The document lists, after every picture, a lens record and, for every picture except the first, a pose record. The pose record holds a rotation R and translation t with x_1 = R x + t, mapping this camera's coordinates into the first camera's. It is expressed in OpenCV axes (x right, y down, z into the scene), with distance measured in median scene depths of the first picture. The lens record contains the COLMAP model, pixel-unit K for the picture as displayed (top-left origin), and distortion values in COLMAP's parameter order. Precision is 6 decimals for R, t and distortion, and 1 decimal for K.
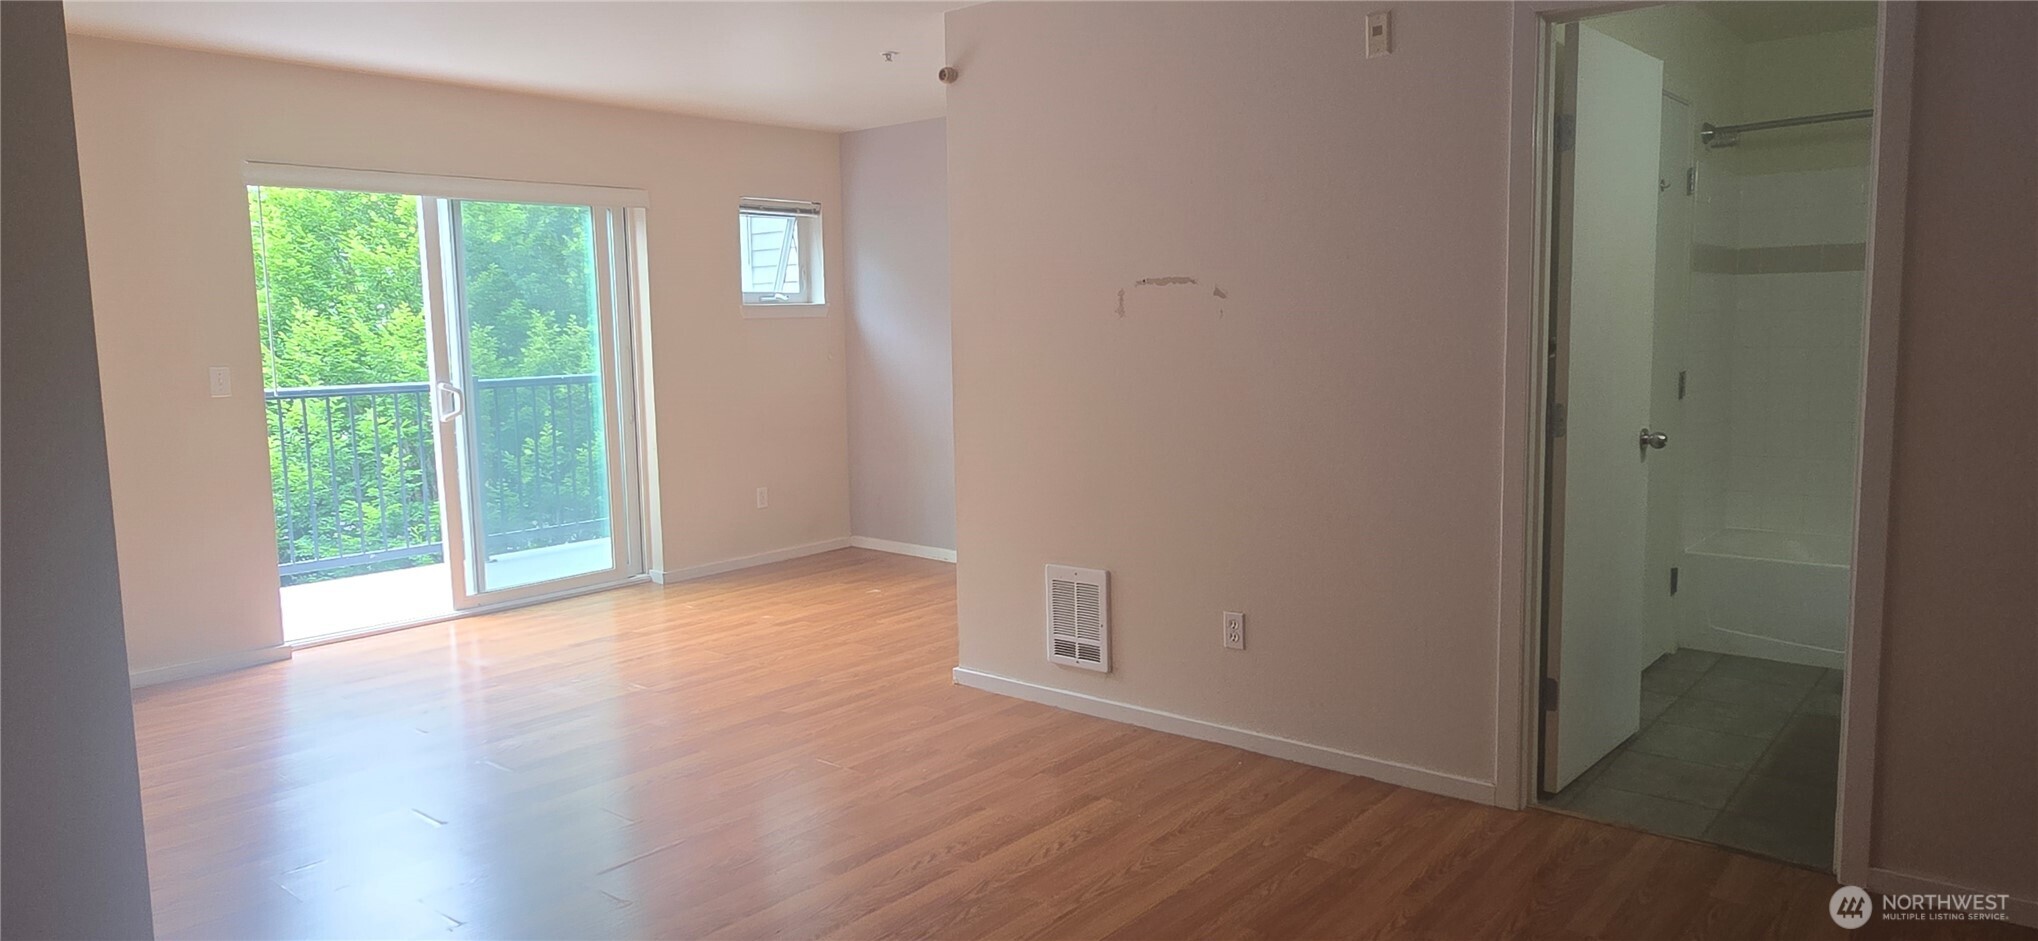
lens RADIAL K [[1240.7, 0, 1019.0], [0, 1240.7, 470.5], [0, 0, 1]] dist [-0.019945, -0.000503]
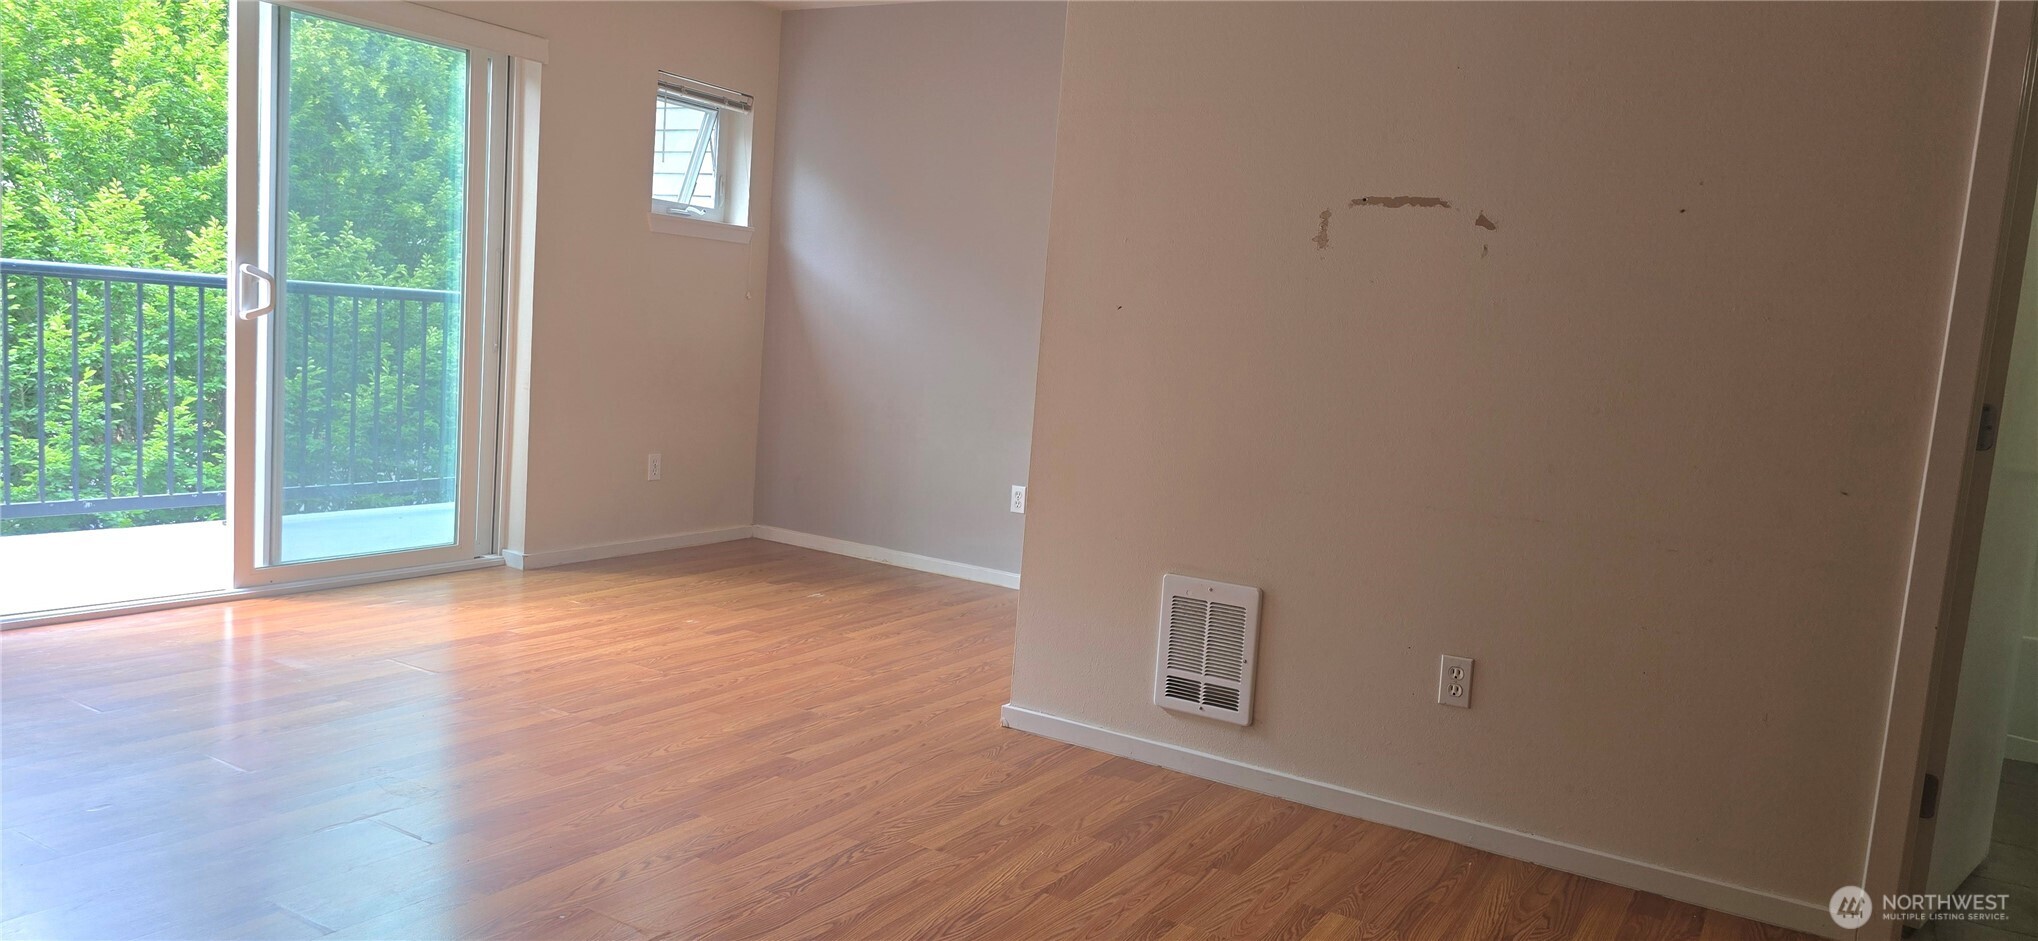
lens RADIAL K [[1358.0, 0, 1019.0], [0, 1358.0, 470.5], [0, 0, 1]] dist [0.076239, -0.088612]
pose [[0.984722, 0.077721, 0.155826, -0.145888], [-0.076609, 0.996975, -0.013143, 0.023024], [-0.156376, 0.001005, 0.987697, 0.154770]]
